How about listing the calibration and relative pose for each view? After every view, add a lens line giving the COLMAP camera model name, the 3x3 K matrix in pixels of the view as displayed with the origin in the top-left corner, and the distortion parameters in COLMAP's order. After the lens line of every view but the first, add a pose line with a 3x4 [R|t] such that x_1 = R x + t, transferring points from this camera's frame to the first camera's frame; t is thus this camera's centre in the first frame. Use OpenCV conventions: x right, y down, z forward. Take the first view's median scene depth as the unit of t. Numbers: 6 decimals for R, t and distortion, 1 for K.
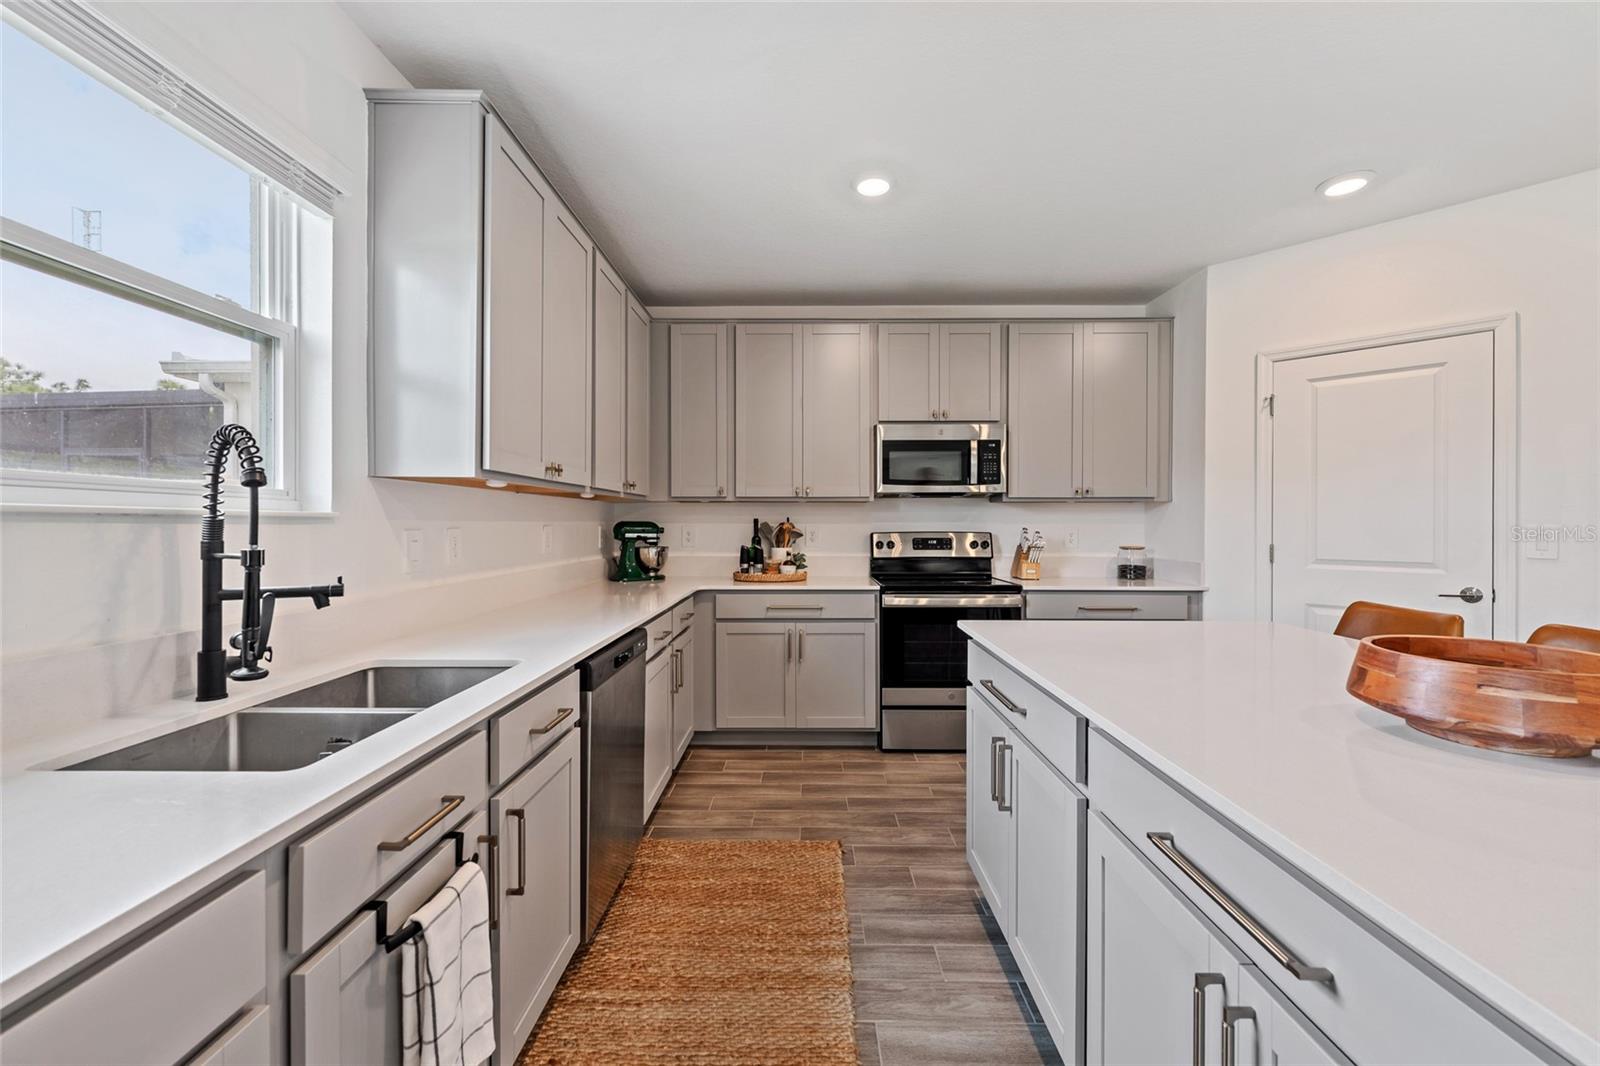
lens RADIAL K [[649.7, 0, 807.3], [0, 649.7, 523.7], [0, 0, 1]] dist [0.004457, -0.002020]
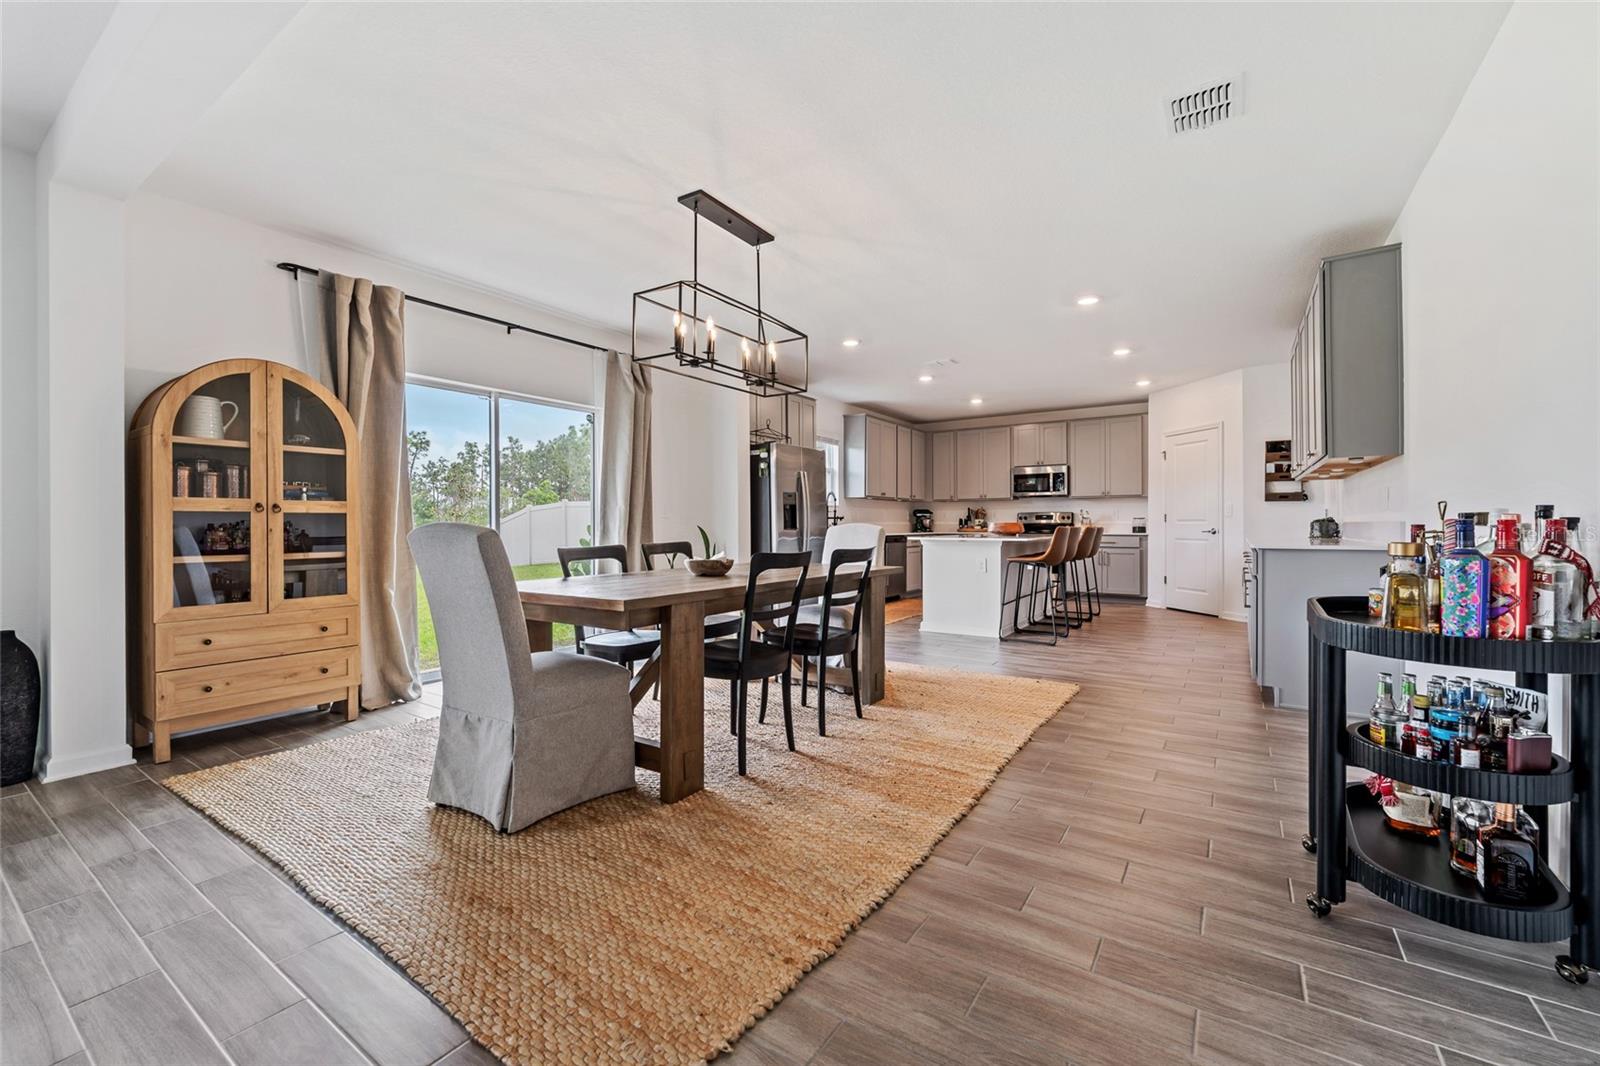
lens RADIAL K [[649.7, 0, 801.7], [0, 649.7, 524.9], [0, 0, 1]] dist [0.004457, -0.002020]
pose [[0.835319, -0.002168, -0.549761, 1.070345], [0.002754, 0.999996, 0.000241, 0.078667], [0.549758, -0.001715, 0.835322, -2.006300]]
